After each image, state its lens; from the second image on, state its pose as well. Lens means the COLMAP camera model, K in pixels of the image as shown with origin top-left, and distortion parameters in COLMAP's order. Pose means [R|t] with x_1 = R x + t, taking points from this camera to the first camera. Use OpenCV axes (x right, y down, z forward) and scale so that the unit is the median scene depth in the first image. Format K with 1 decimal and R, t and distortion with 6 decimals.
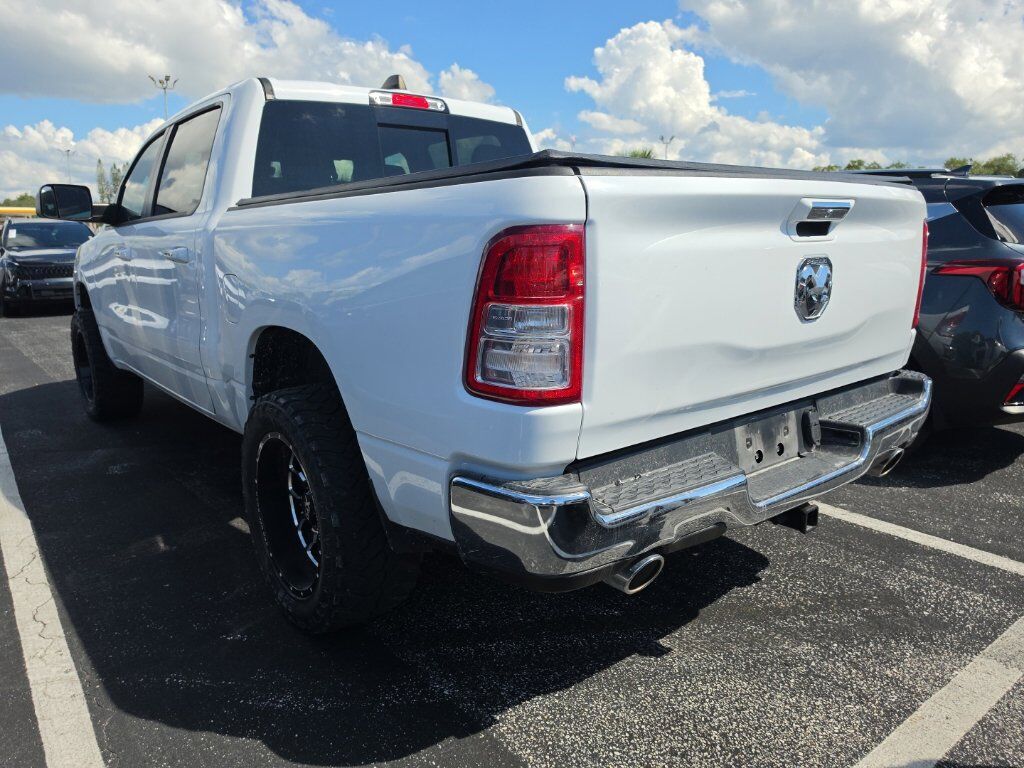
lens RADIAL K [[722.2, 0, 497.2], [0, 722.2, 376.1], [0, 0, 1]] dist [0.022281, -0.027554]
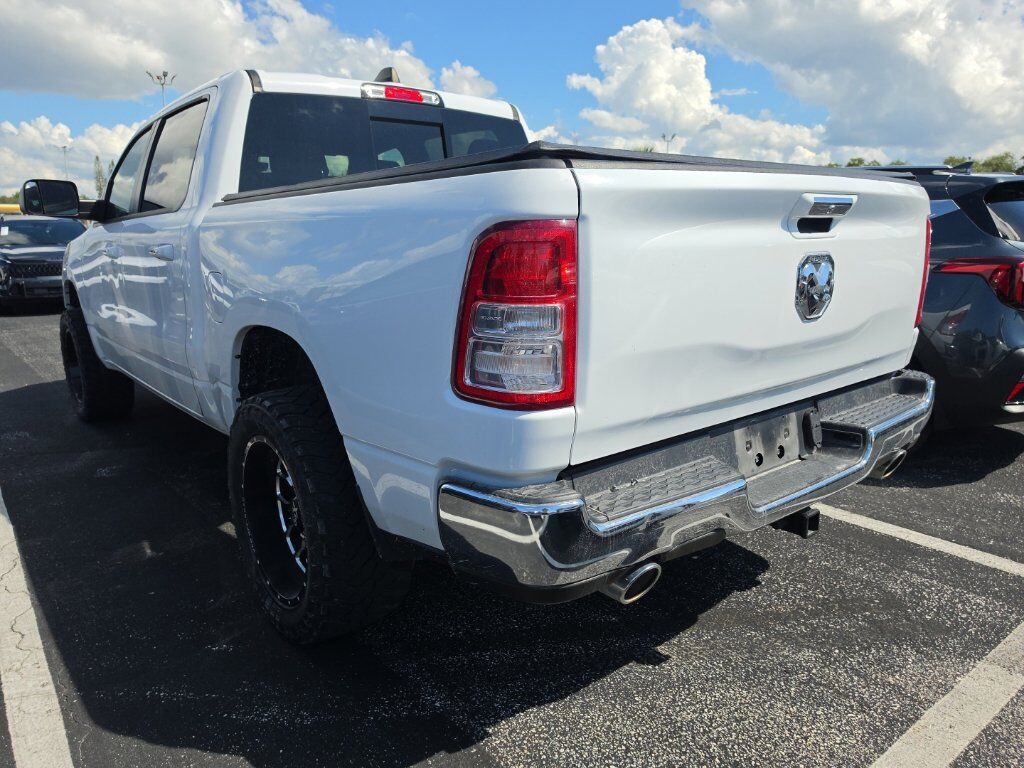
lens RADIAL K [[722.2, 0, 510.8], [0, 722.2, 378.8], [0, 0, 1]] dist [0.022281, -0.027554]
pose [[0.999881, -0.002077, 0.015310, 0.011562], [0.001979, 0.999977, 0.006418, -0.003945], [-0.015323, -0.006387, 0.999862, 0.028745]]
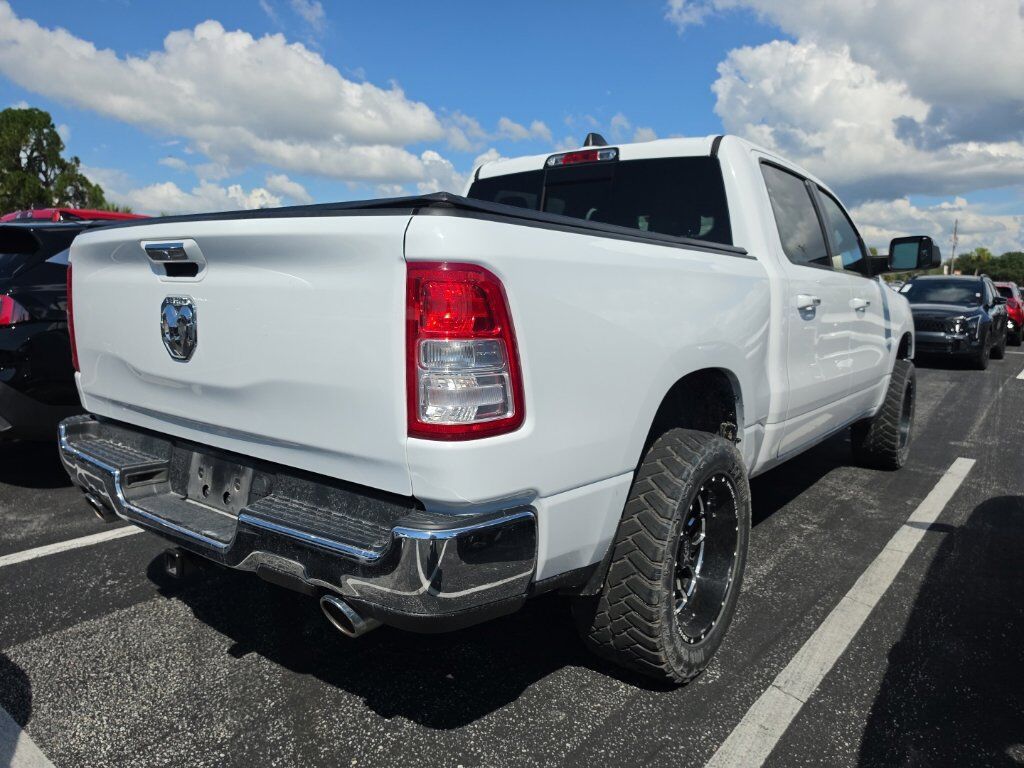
lens RADIAL K [[722.2, 0, 516.3], [0, 722.2, 374.7], [0, 0, 1]] dist [0.022281, -0.027554]
pose [[0.240125, 0.133824, -0.961473, 1.245743], [-0.212105, 0.973753, 0.082561, -0.196959], [0.947286, 0.184108, 0.262207, 0.975168]]
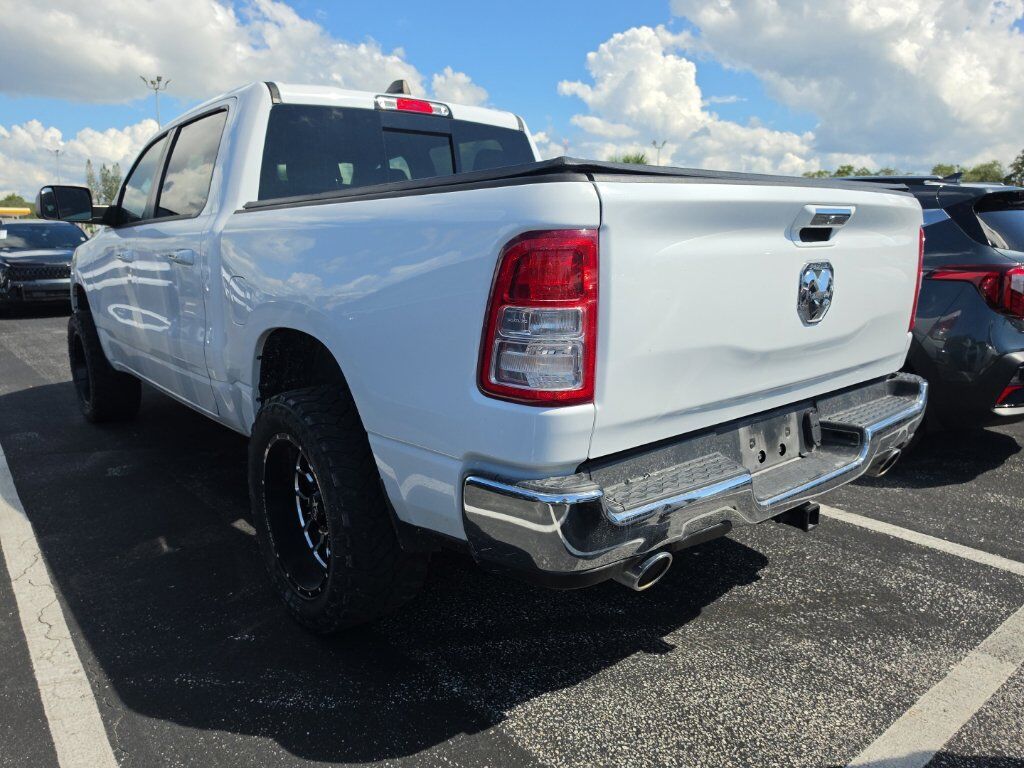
lens RADIAL K [[722.2, 0, 504.1], [0, 722.2, 376.4], [0, 0, 1]] dist [0.022281, -0.027554]
pose [[0.999805, 0.001232, 0.019711, -0.019781], [-0.001158, 0.999992, -0.003747, 0.001695], [-0.019716, 0.003724, 0.999799, -0.013733]]
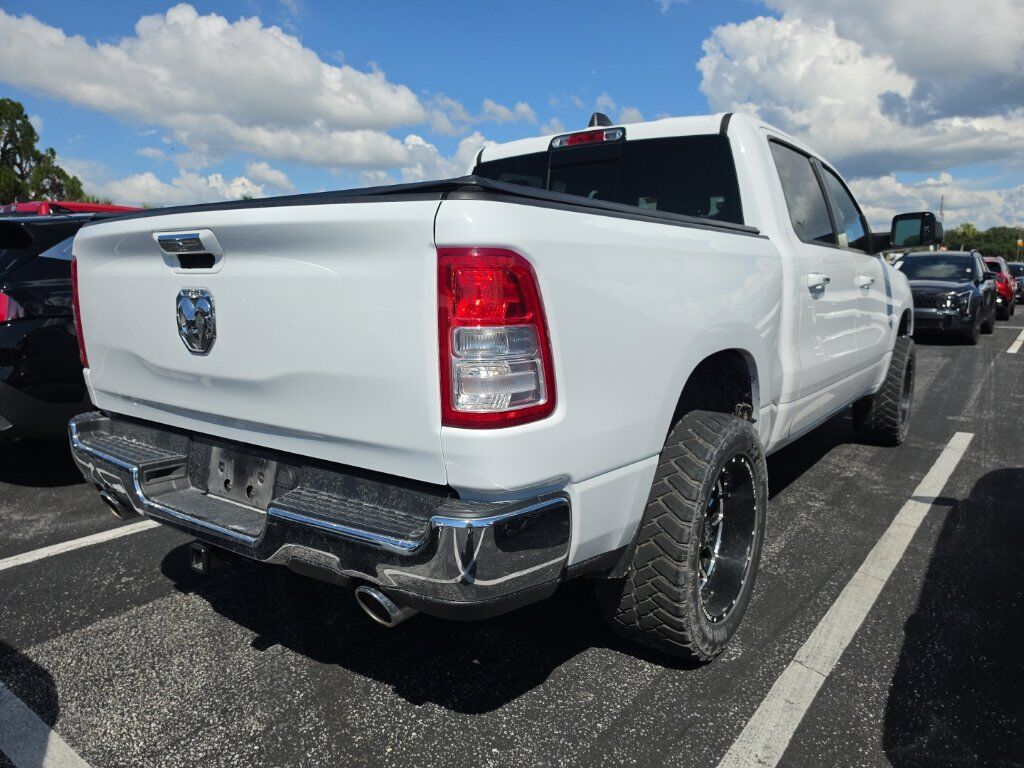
lens RADIAL K [[722.2, 0, 521.8], [0, 722.2, 385.4], [0, 0, 1]] dist [0.022281, -0.027554]
pose [[0.263129, 0.160850, -0.951257, 1.229919], [-0.190584, 0.975239, 0.112187, -0.189033], [0.945749, 0.151775, 0.287269, 0.940589]]
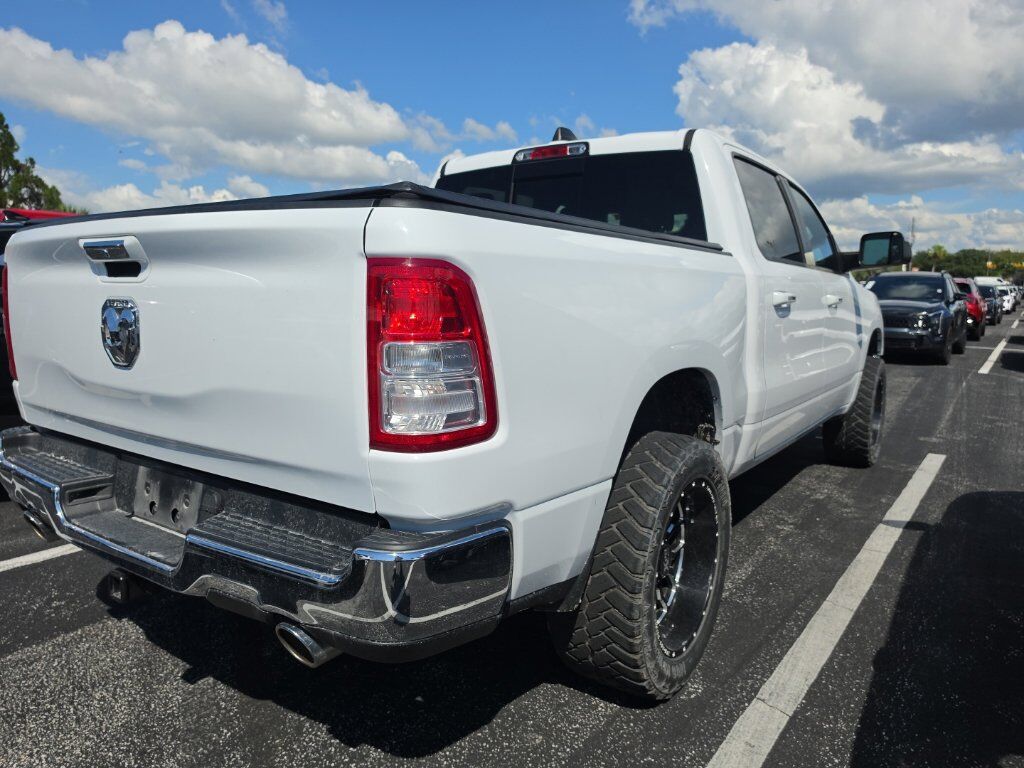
lens RADIAL K [[722.2, 0, 509.6], [0, 722.2, 368.7], [0, 0, 1]] dist [0.022281, -0.027554]
pose [[0.275469, 0.122882, -0.953424, 1.197788], [-0.203206, 0.976828, 0.067187, -0.196113], [0.939587, 0.175234, 0.294056, 0.984504]]
